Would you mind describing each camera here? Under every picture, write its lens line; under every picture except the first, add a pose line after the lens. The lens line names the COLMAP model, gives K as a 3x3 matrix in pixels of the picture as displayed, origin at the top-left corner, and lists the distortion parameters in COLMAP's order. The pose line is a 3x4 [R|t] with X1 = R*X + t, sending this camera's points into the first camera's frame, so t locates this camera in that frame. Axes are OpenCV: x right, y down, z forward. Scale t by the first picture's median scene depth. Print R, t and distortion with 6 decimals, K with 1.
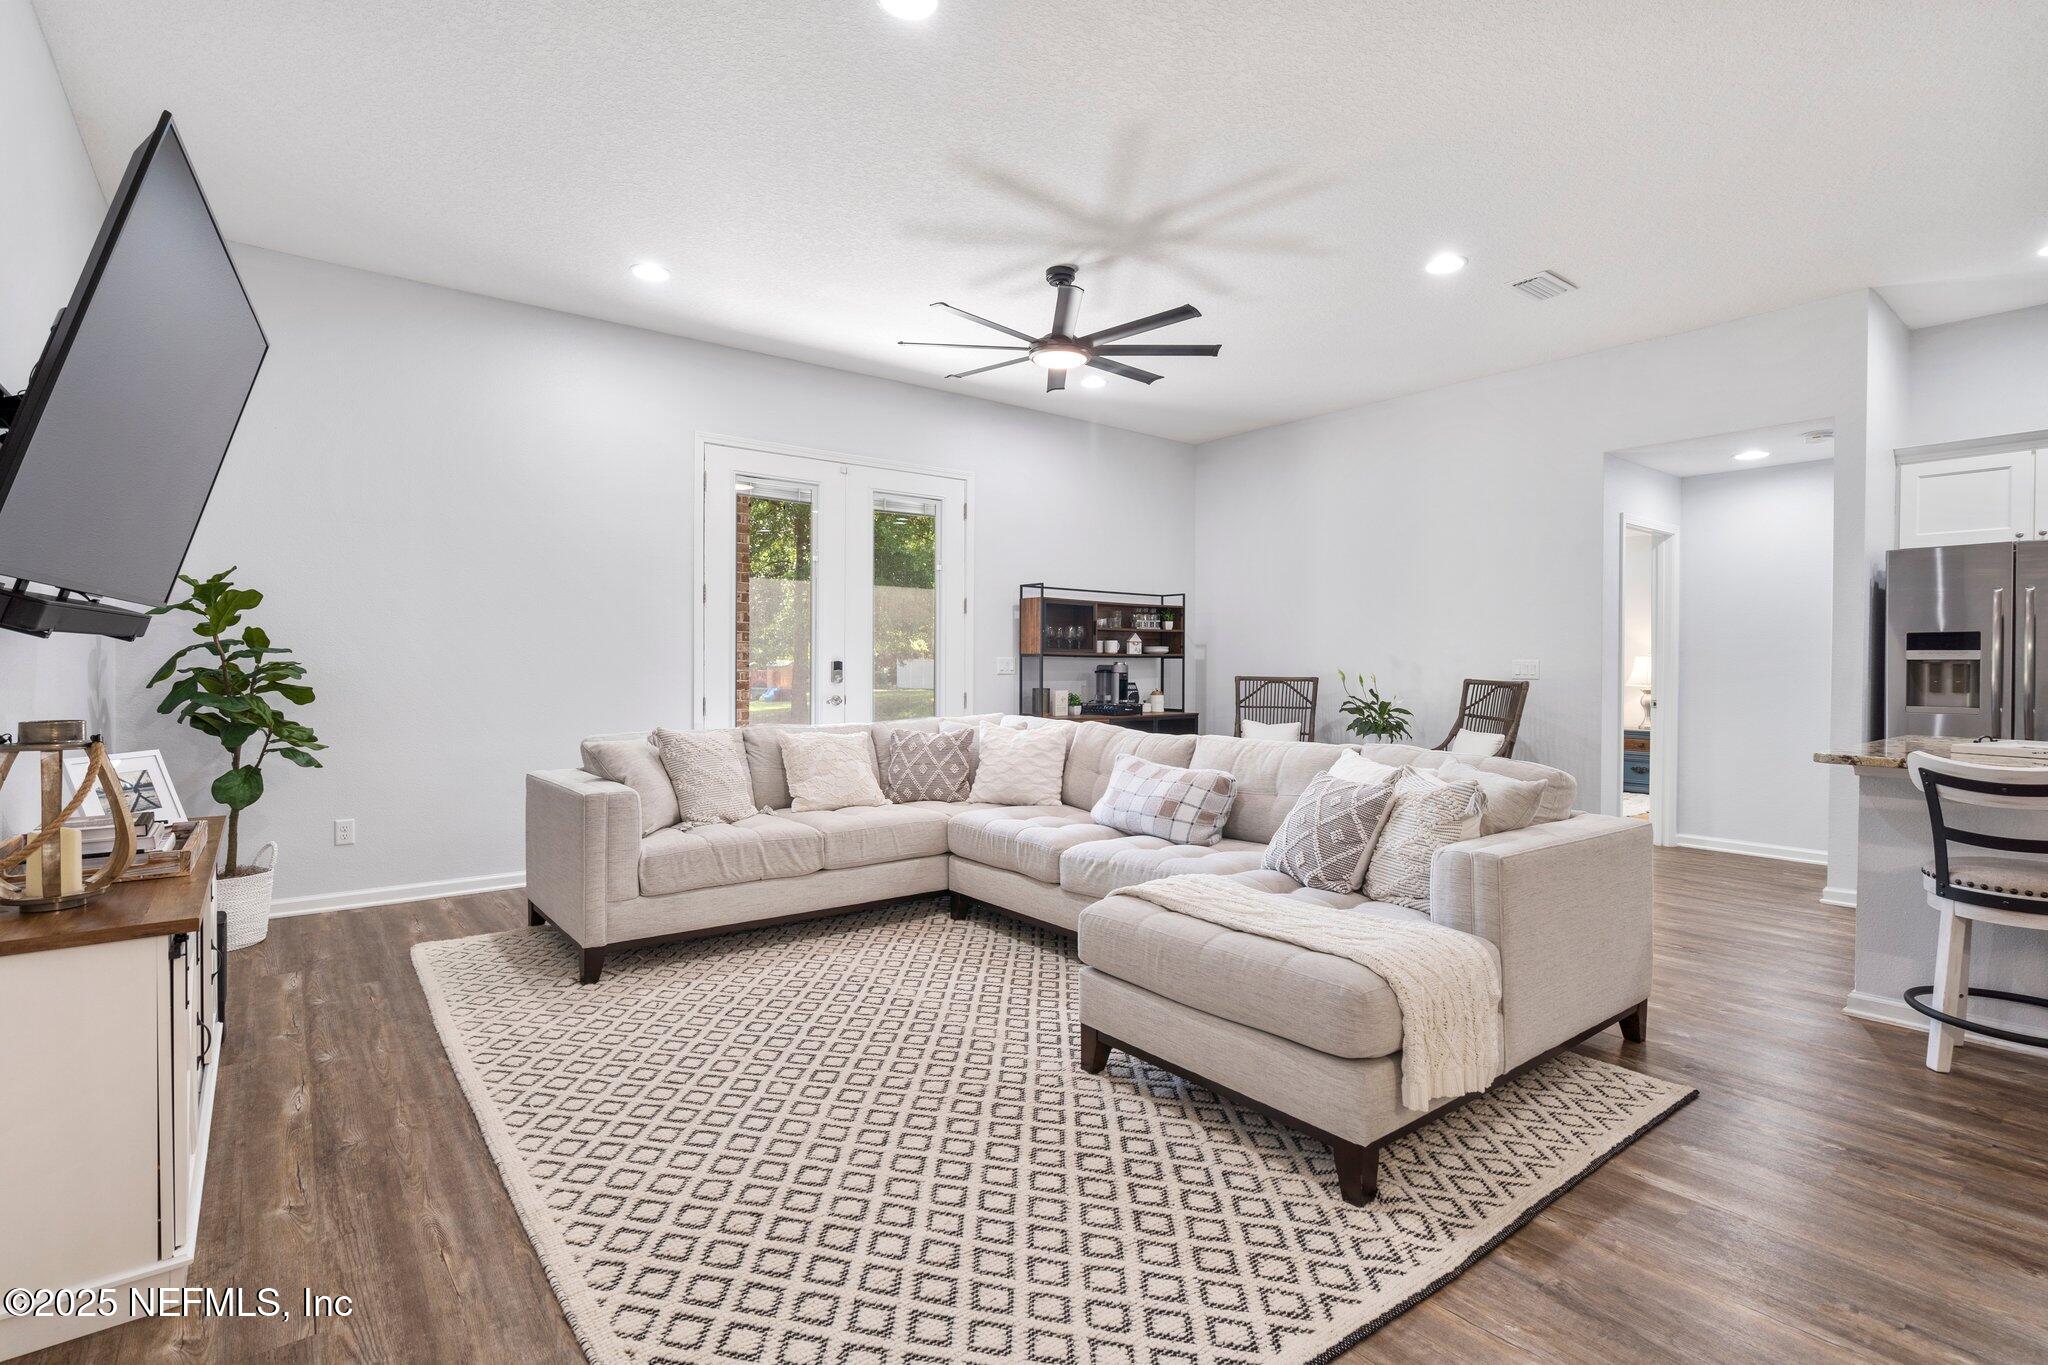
lens RADIAL K [[957.0, 0, 1020.7], [0, 957.0, 671.1], [0, 0, 1]] dist [-0.001344, 0.000345]
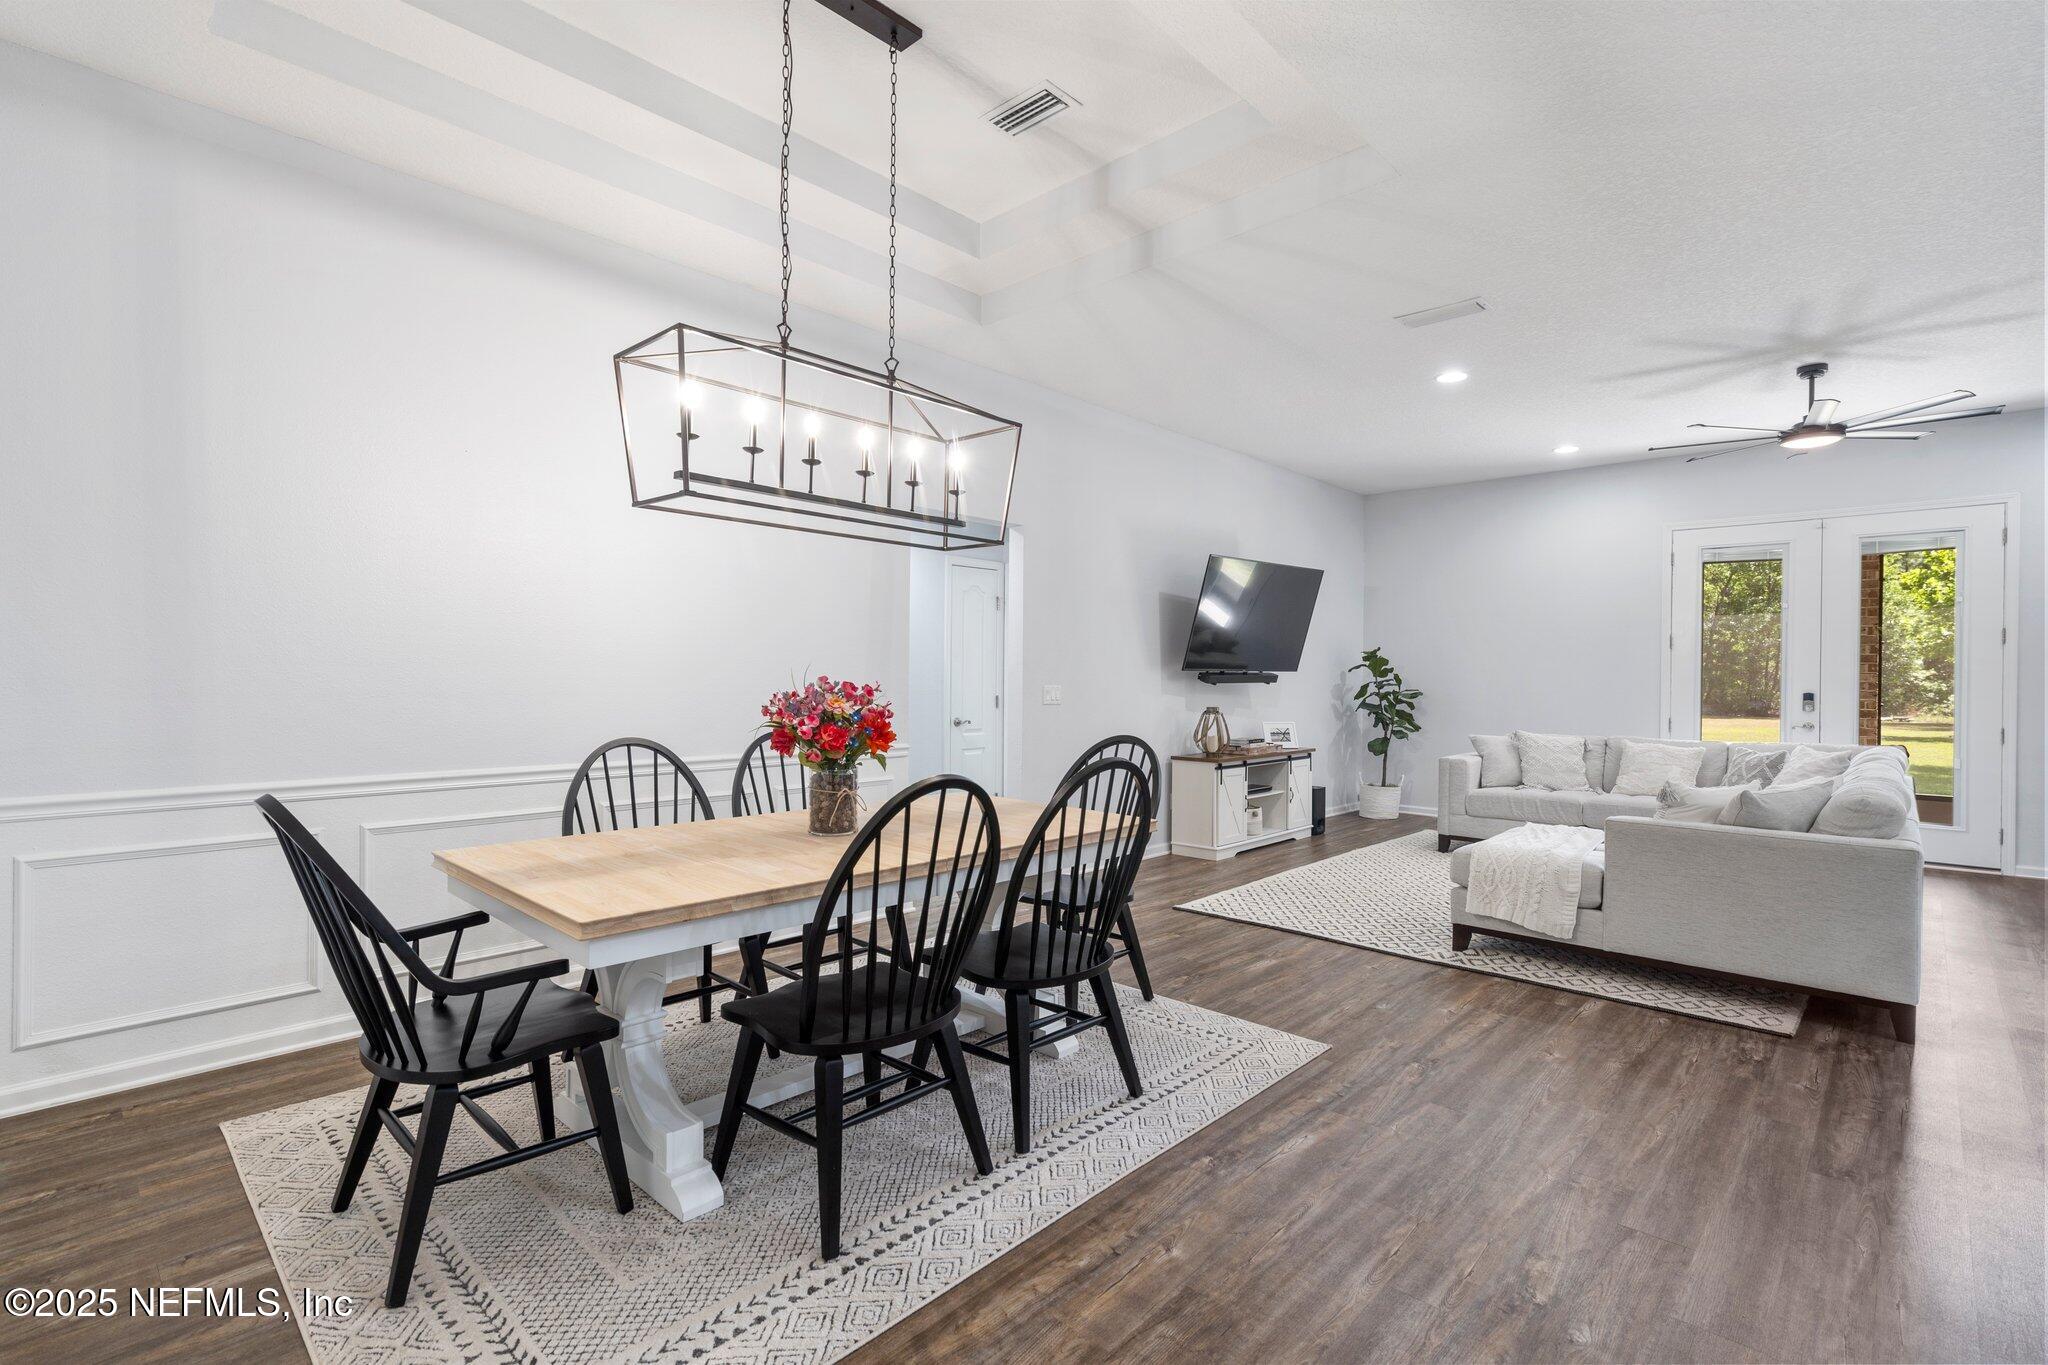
lens RADIAL K [[957.0, 0, 1015.7], [0, 957.0, 687.7], [0, 0, 1]] dist [-0.001344, 0.000345]
pose [[0.146258, 0.011788, -0.989176, 1.095524], [-0.014253, 0.999850, 0.009807, -0.019763], [0.989144, 0.012664, 0.146404, -0.143442]]
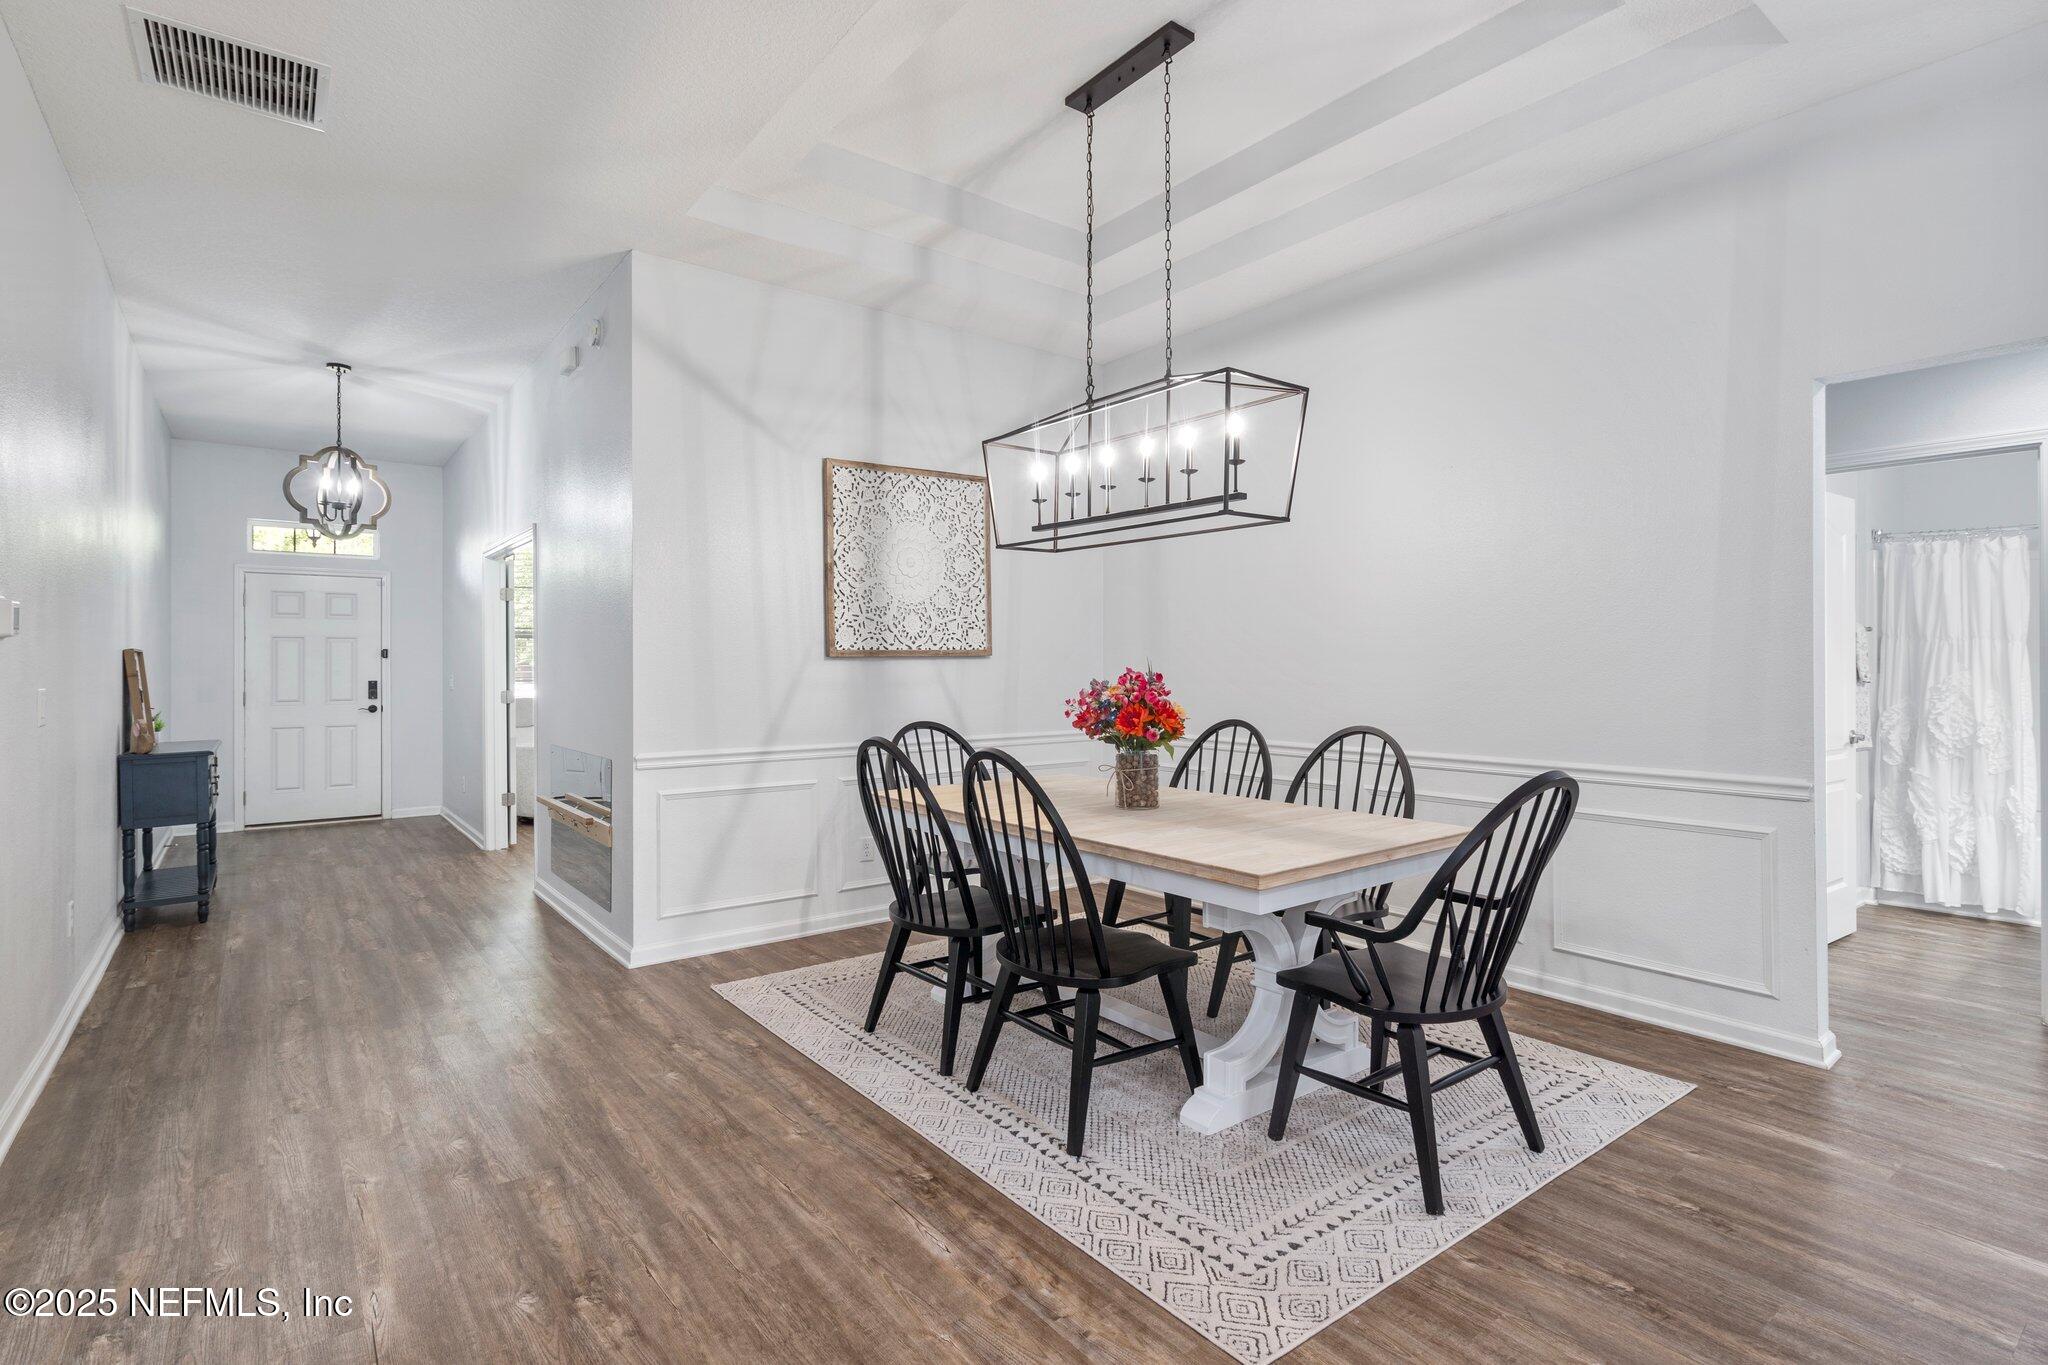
lens RADIAL K [[990.3, 0, 1023.2], [0, 990.3, 661.8], [0, 0, 1]] dist [0.003103, 0.000448]
pose [[-0.999936, -0.001819, 0.011199, 0.501128], [-0.001778, 0.999992, 0.003707, -0.026034], [-0.011206, 0.003687, -0.999930, 0.599505]]
